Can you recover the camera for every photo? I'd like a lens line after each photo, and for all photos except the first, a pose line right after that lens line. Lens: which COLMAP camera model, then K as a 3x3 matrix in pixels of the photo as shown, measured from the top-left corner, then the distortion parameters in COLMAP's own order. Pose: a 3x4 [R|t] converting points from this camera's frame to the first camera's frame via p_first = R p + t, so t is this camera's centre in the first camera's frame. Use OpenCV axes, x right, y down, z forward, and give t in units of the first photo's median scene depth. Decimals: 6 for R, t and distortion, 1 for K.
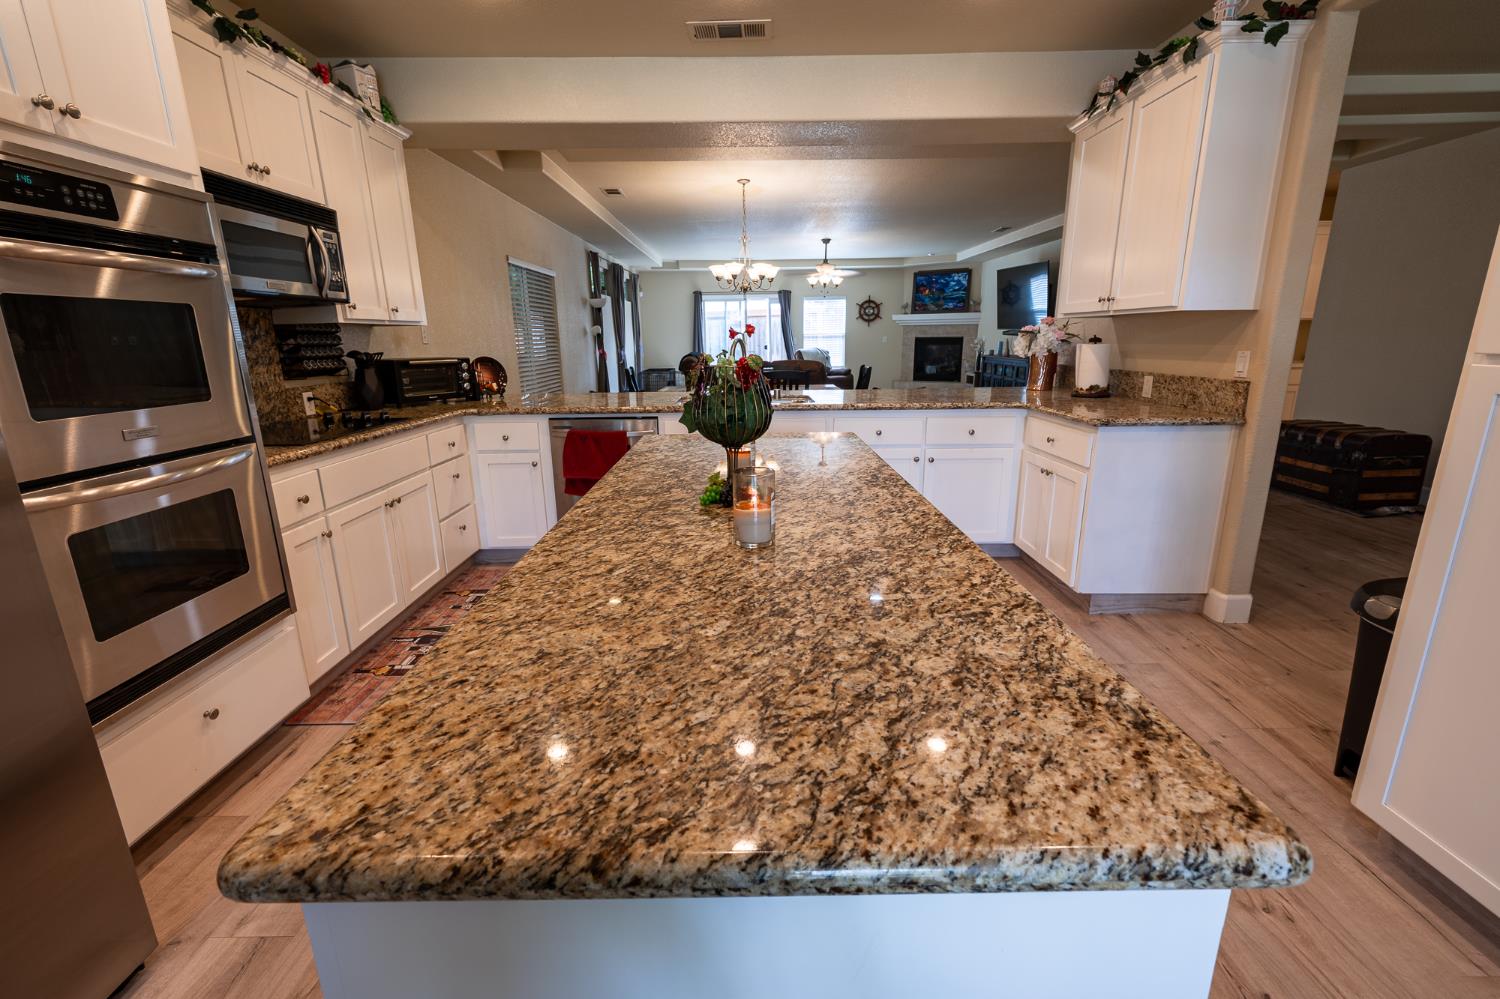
lens RADIAL K [[631.3, 0, 748.1], [0, 631.3, 496.5], [0, 0, 1]] dist [0.002458, -0.000430]
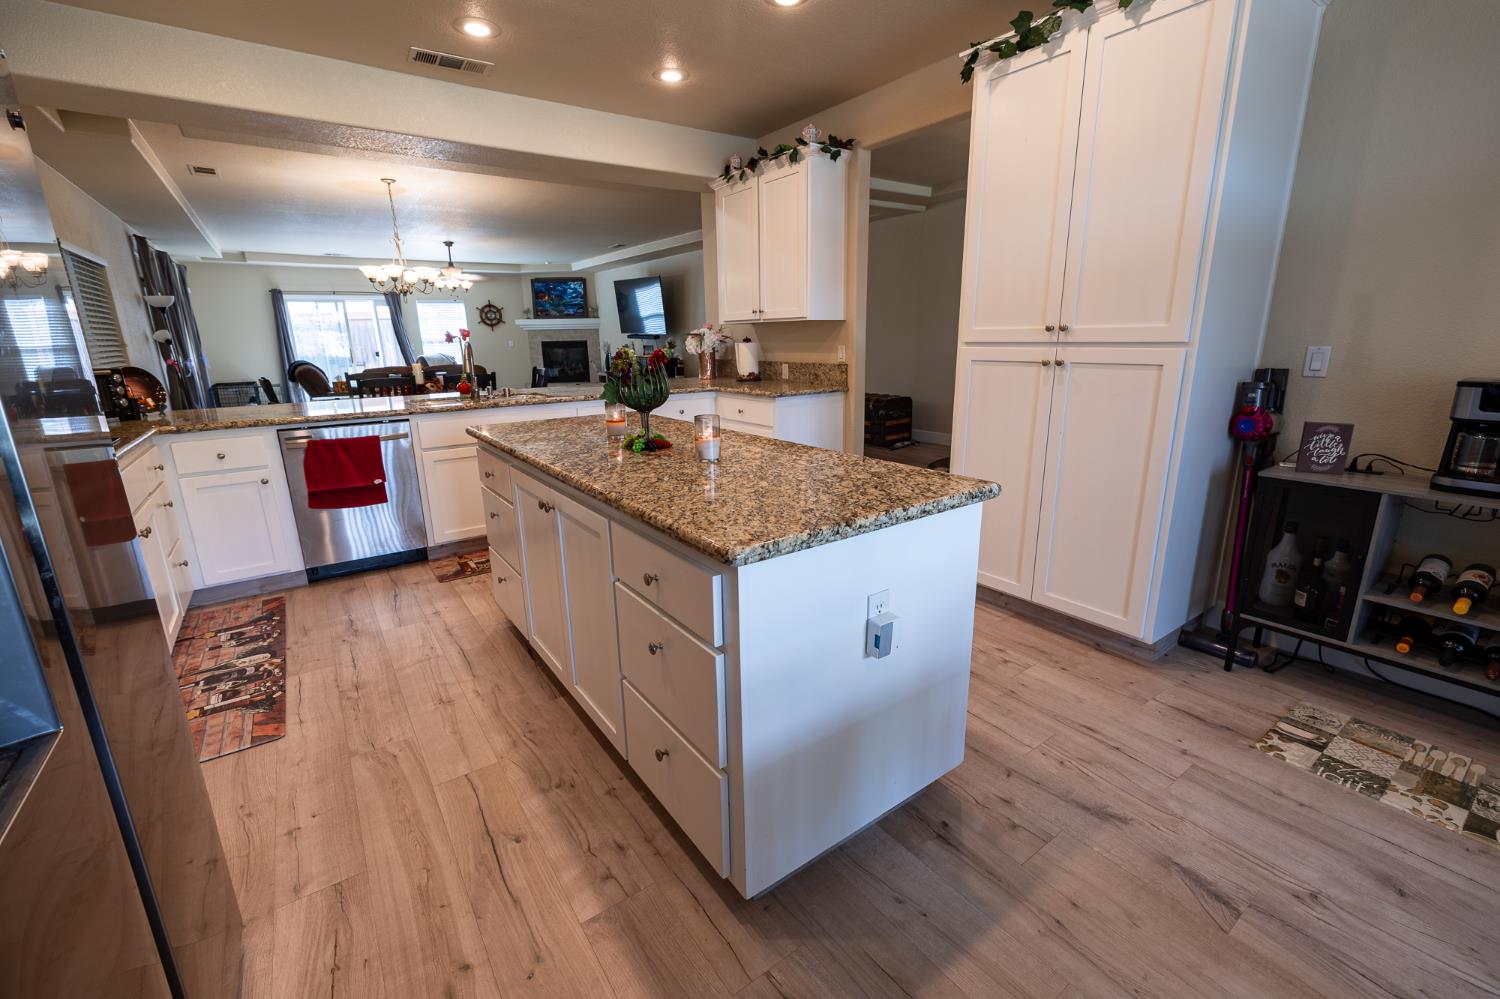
lens RADIAL K [[631.3, 0, 746.6], [0, 631.3, 496.7], [0, 0, 1]] dist [0.002458, -0.000430]
pose [[0.817465, -0.146677, 0.556990, -0.286697], [0.150475, 0.987833, 0.039289, 0.039742], [-0.555976, 0.051696, 0.829589, -0.141078]]
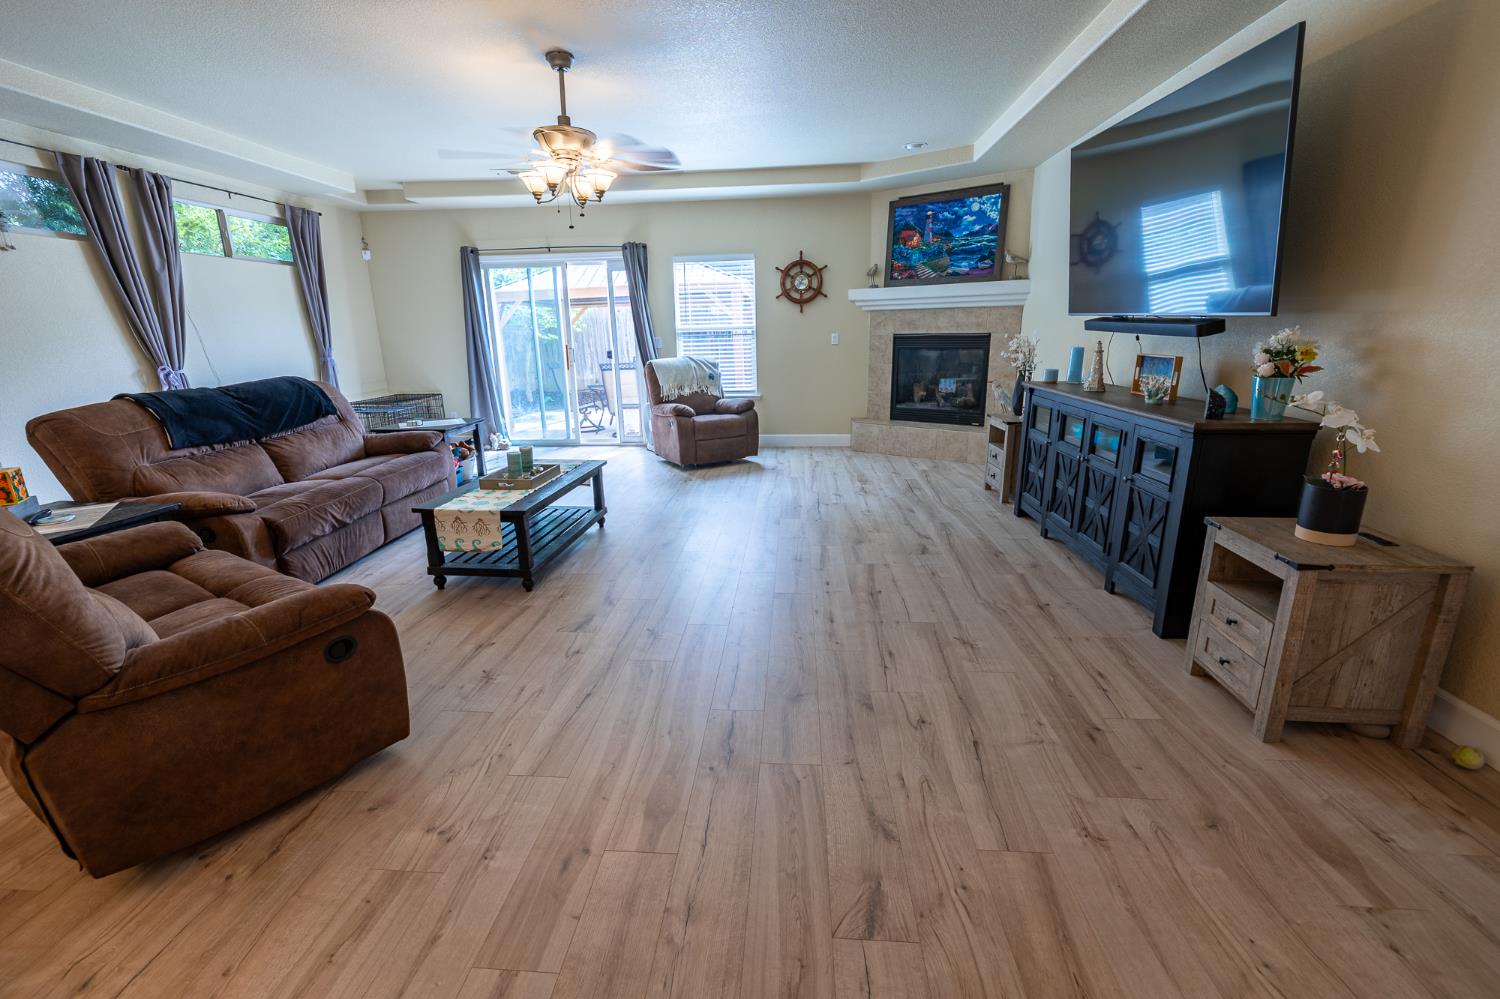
lens RADIAL K [[631.3, 0, 743.8], [0, 631.3, 496.3], [0, 0, 1]] dist [0.002458, -0.000430]
pose [[0.996416, 0.014968, -0.083253, 0.720595], [-0.014103, 0.999840, 0.010974, -0.485031], [0.083403, -0.009760, 0.996468, 1.864643]]
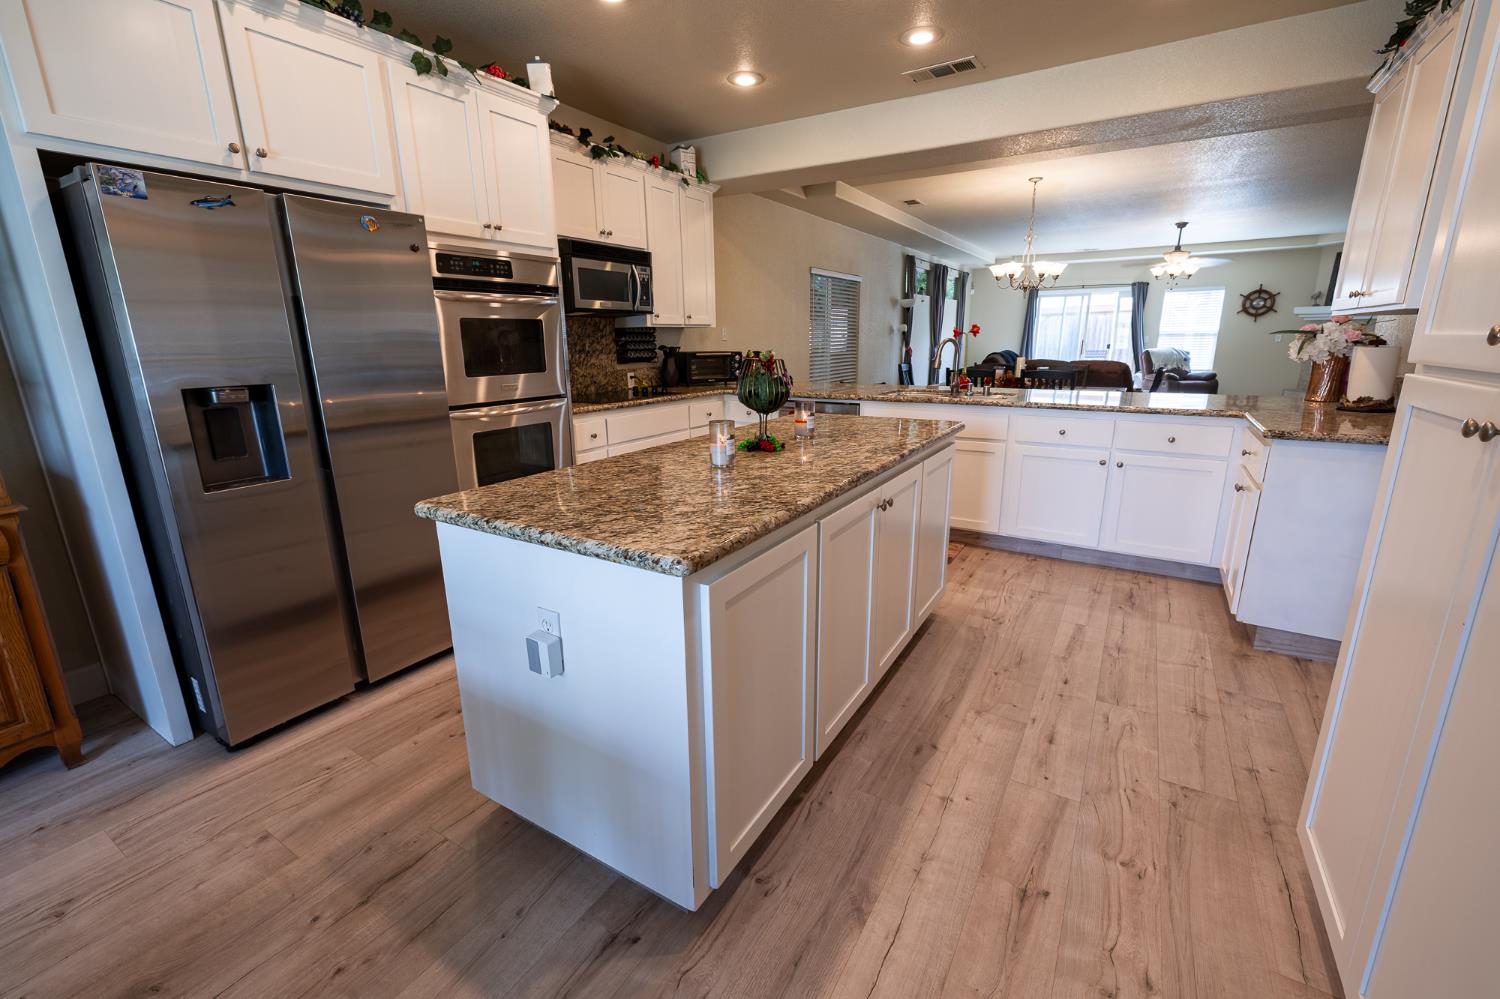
lens RADIAL K [[631.3, 0, 746.2], [0, 631.3, 496.2], [0, 0, 1]] dist [0.002458, -0.000430]
pose [[0.848258, 0.133782, -0.512407, 0.311755], [-0.131341, 0.990482, 0.041173, 0.025758], [0.513038, 0.032375, 0.857755, -0.126258]]
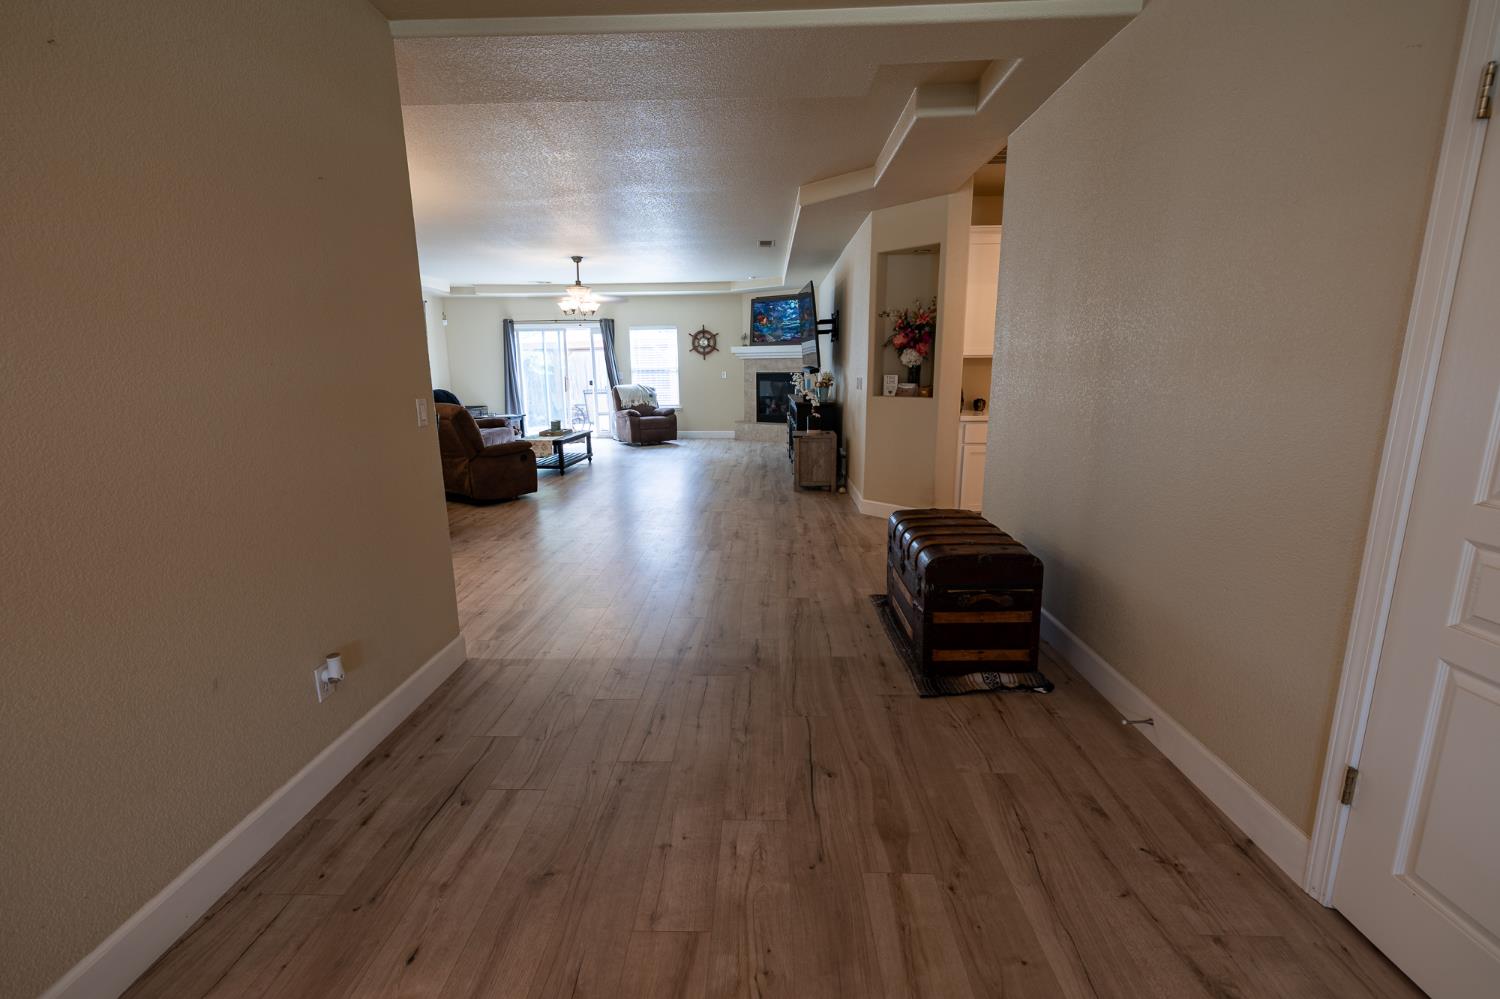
lens RADIAL K [[631.3, 0, 747.9], [0, 631.3, 499.2], [0, 0, 1]] dist [0.002458, -0.000430]
pose [[0.999486, 0.009734, -0.030537, 1.064355], [-0.011033, 0.999029, -0.042652, -0.154598], [0.030092, 0.042967, 0.998623, 0.527635]]
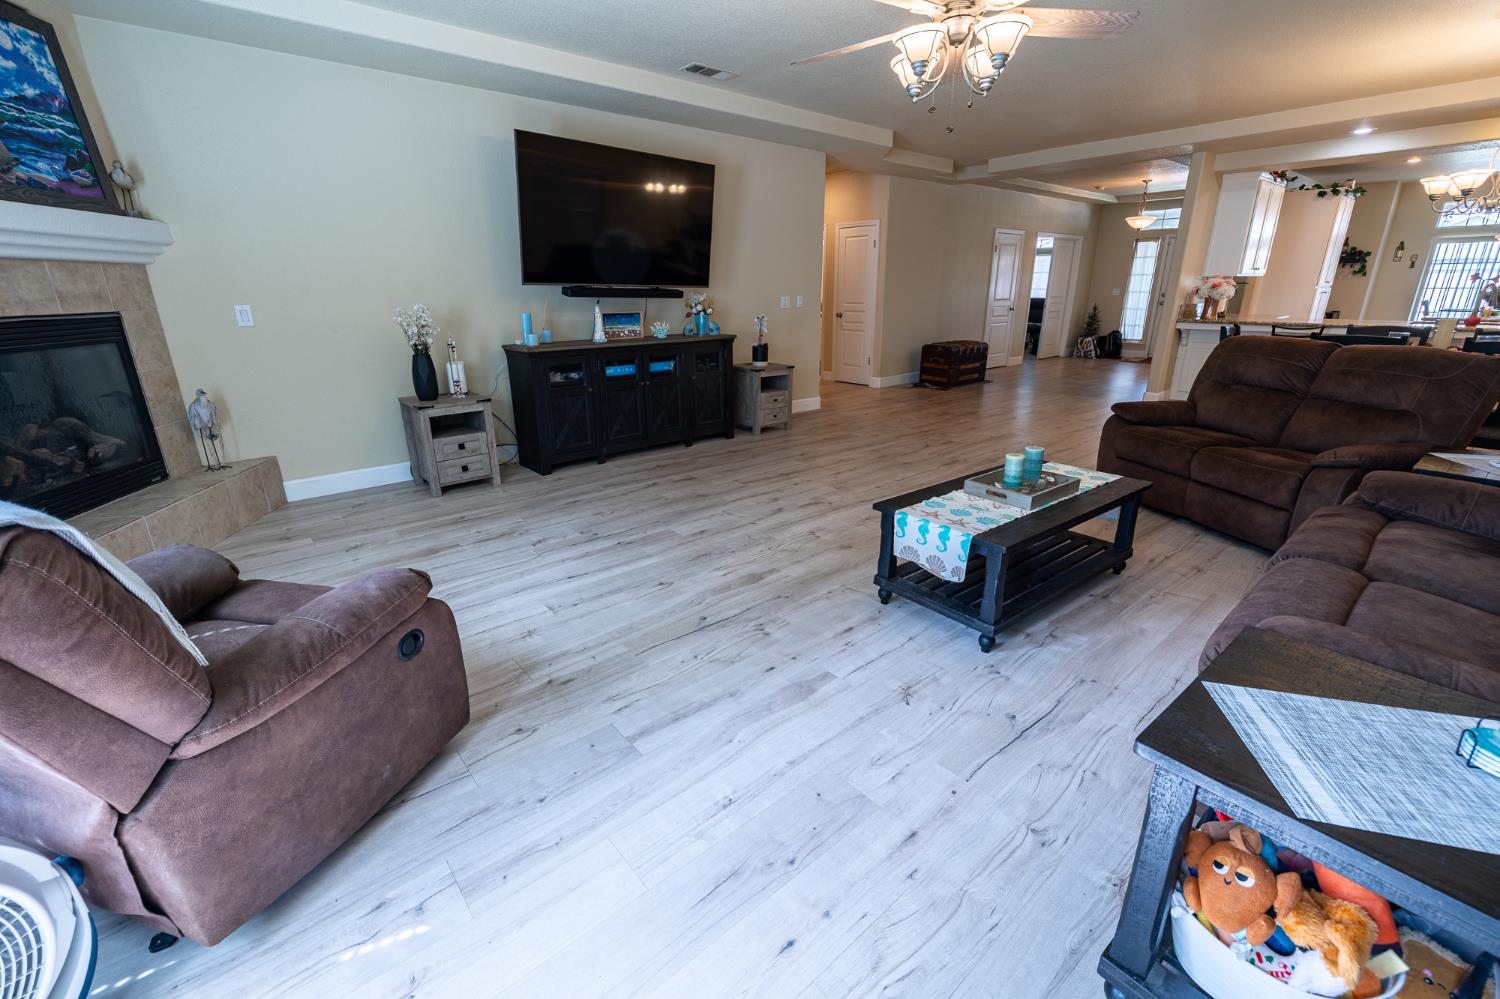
lens RADIAL K [[631.3, 0, 746.9], [0, 631.3, 493.0], [0, 0, 1]] dist [0.002458, -0.000430]
pose [[-0.643969, -0.223281, 0.731744, -0.099262], [0.203310, 0.872127, 0.445039, -0.914752], [-0.737543, 0.435363, -0.516227, 3.555256]]
